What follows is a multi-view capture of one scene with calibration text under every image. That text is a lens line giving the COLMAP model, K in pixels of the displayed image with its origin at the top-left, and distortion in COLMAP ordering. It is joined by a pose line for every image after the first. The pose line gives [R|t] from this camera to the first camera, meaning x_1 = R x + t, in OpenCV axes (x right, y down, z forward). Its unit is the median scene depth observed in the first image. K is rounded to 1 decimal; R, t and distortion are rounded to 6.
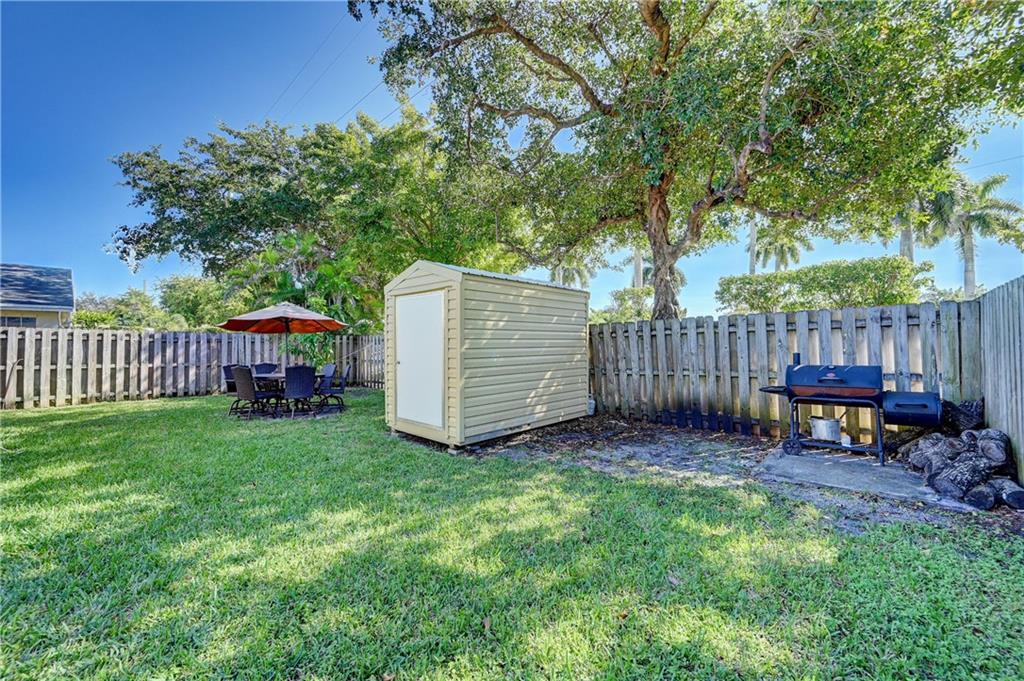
lens RADIAL K [[404.3, 0, 509.9], [0, 404.3, 342.2], [0, 0, 1]] dist [-0.000874, 0.000056]
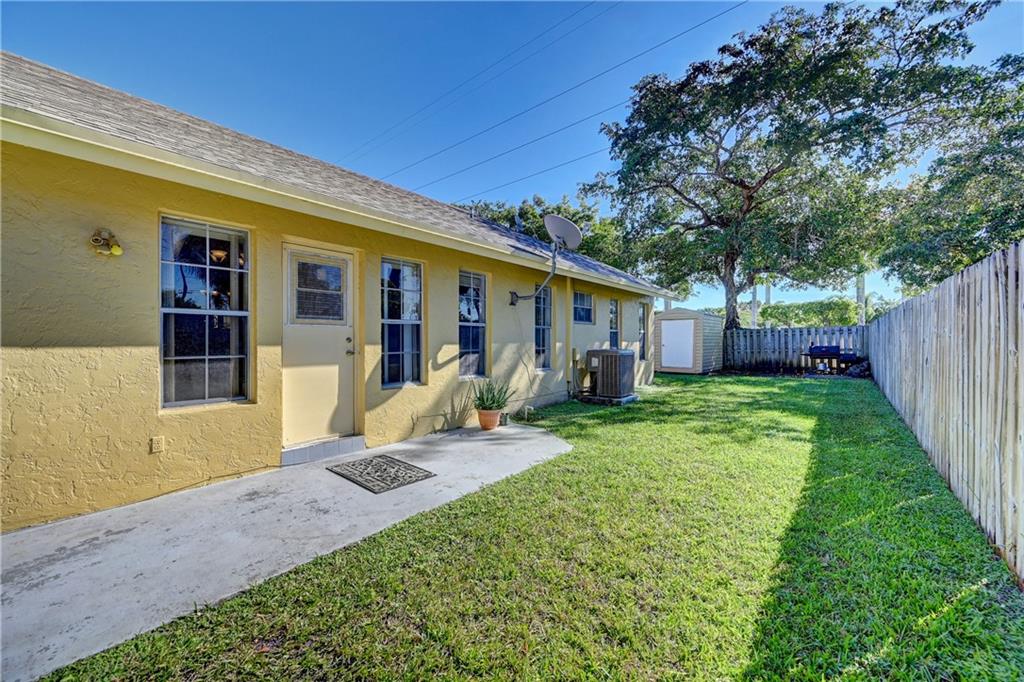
lens RADIAL K [[404.3, 0, 509.9], [0, 404.3, 342.7], [0, 0, 1]] dist [-0.000874, 0.000056]
pose [[0.998784, 0.002212, 0.049244, -1.370908], [-0.002711, 0.999946, 0.010068, 0.007540], [-0.049219, -0.010189, 0.998736, -1.537559]]
